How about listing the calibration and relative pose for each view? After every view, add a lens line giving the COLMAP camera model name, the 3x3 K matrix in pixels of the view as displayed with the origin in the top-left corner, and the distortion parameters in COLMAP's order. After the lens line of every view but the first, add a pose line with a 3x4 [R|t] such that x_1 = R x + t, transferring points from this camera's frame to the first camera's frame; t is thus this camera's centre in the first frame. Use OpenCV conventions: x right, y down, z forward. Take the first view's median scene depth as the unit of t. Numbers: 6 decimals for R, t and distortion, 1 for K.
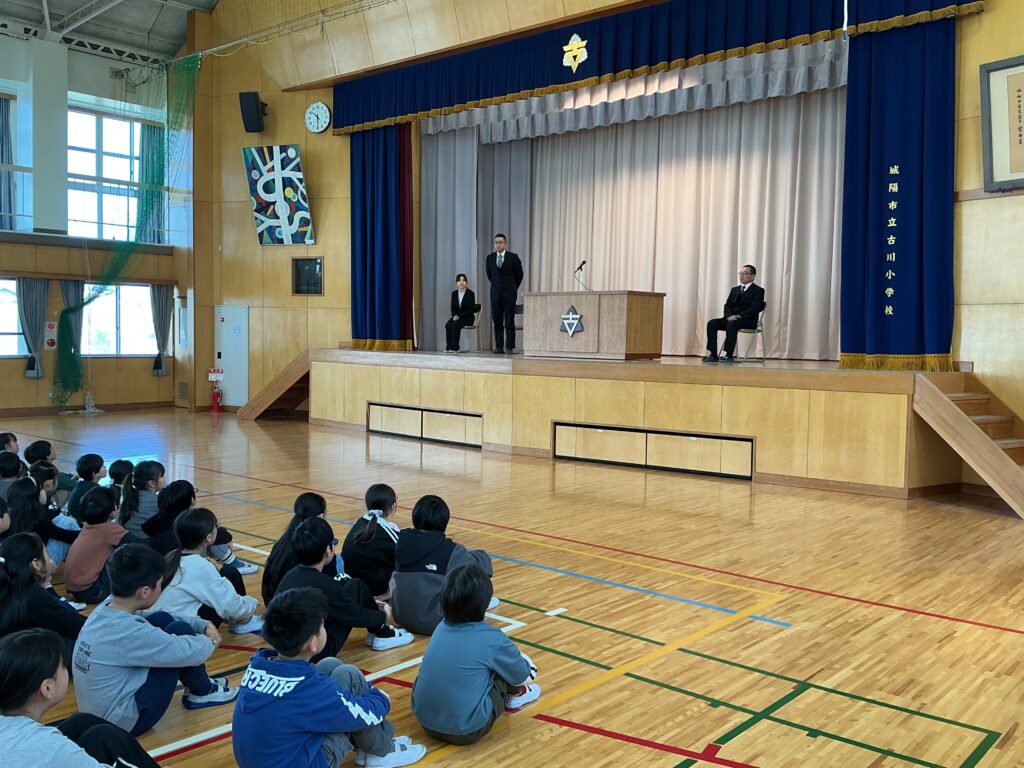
lens RADIAL K [[945.0, 0, 512.0], [0, 945.0, 384.0], [0, 0, 1]] dist [0.175245, -0.355470]
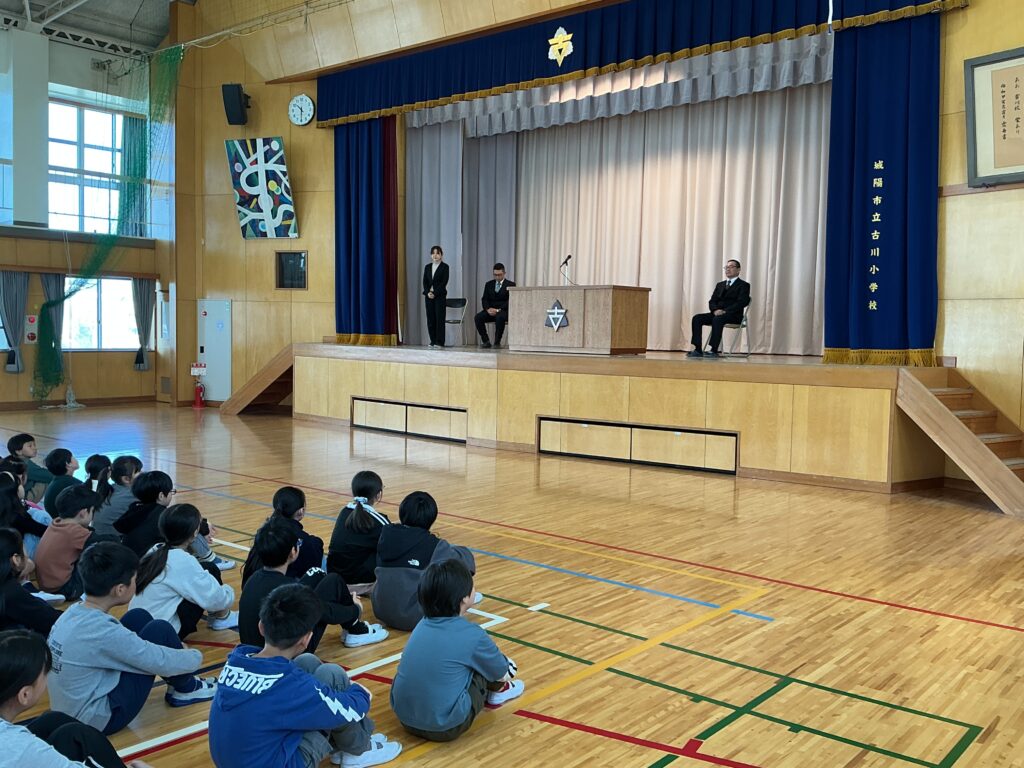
lens RADIAL K [[945.0, 0, 512.0], [0, 945.0, 384.0], [0, 0, 1]] dist [0.175245, -0.355470]
pose [[0.999897, 0.001159, 0.014307, 0.001351], [-0.001228, 0.999988, 0.004792, 0.000613], [-0.014302, -0.004809, 0.999886, 0.002694]]
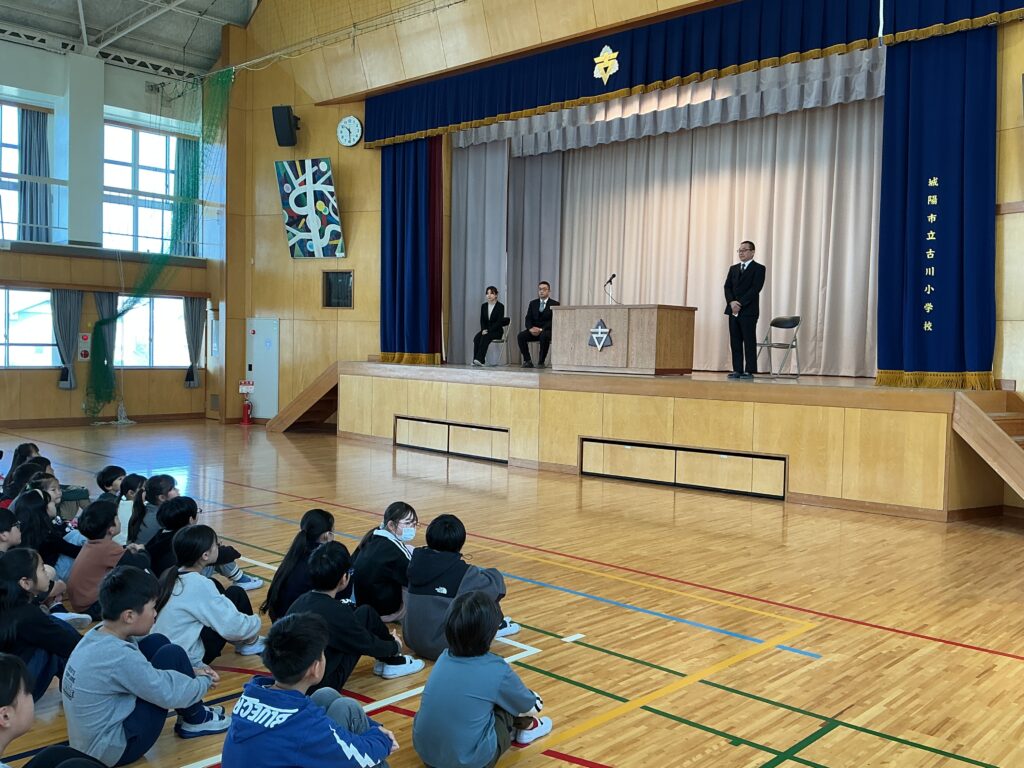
lens RADIAL K [[945.0, 0, 512.0], [0, 945.0, 384.0], [0, 0, 1]] dist [0.175245, -0.355470]
pose [[0.999317, 0.007587, -0.036174, 0.005719], [-0.008110, 0.999864, -0.014338, -0.000675], [0.036060, 0.014622, 0.999243, 0.010914]]
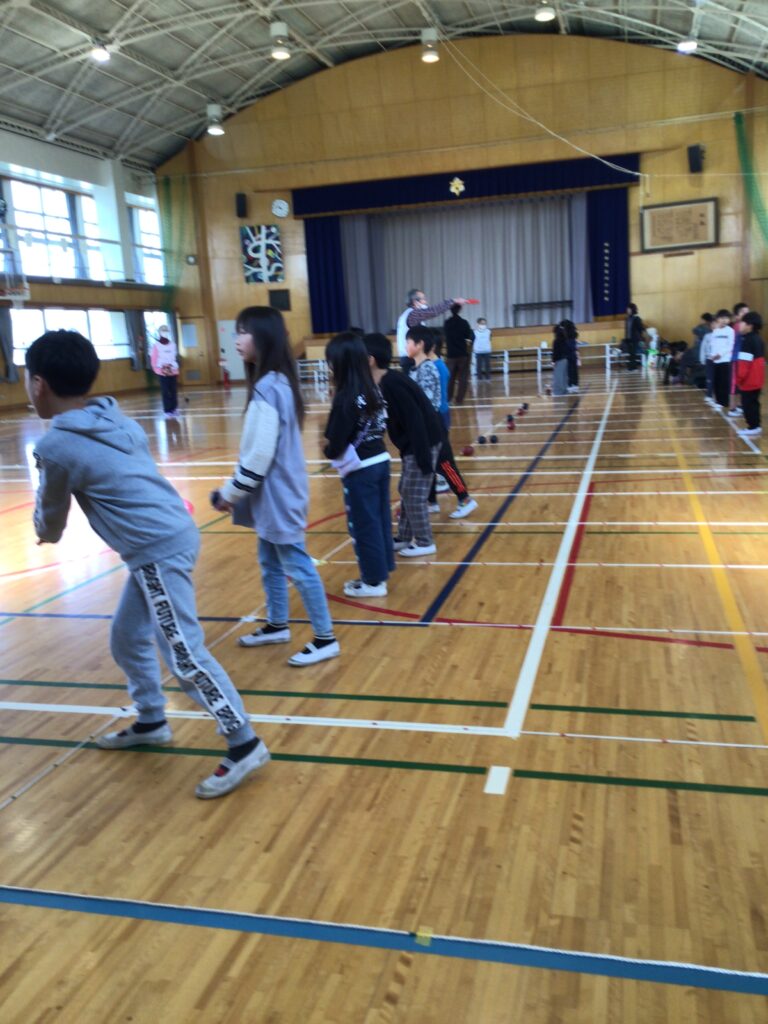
lens RADIAL K [[956.0, 0, 399.2], [0, 956.0, 511.5], [0, 0, 1]] dist [0.188226, -0.270604]
pose [[0.891625, -0.149908, 0.427238, -0.928272], [0.096935, 0.984922, 0.143288, 0.042087], [-0.442277, -0.086345, 0.892713, -0.814570]]
